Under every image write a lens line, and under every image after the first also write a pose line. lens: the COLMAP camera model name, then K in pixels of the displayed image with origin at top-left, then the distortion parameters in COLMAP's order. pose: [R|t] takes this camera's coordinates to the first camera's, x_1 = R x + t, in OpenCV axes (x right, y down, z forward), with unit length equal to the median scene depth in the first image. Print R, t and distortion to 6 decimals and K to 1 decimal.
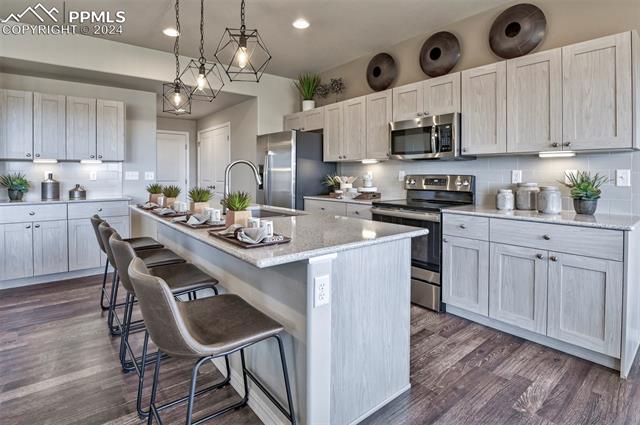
lens RADIAL K [[319.0, 0, 323.0], [0, 319.0, 211.4], [0, 0, 1]] dist [-0.058754, -0.000951]
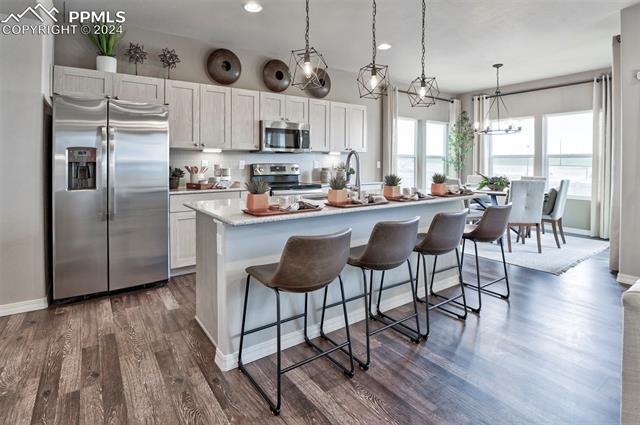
lens RADIAL K [[319.0, 0, 323.0], [0, 319.0, 211.4], [0, 0, 1]] dist [-0.058754, -0.000951]
pose [[0.038528, -0.101769, 0.994062, -1.022597], [0.144137, 0.984963, 0.095251, -0.013869], [-0.988807, 0.139611, 0.052617, 0.744056]]
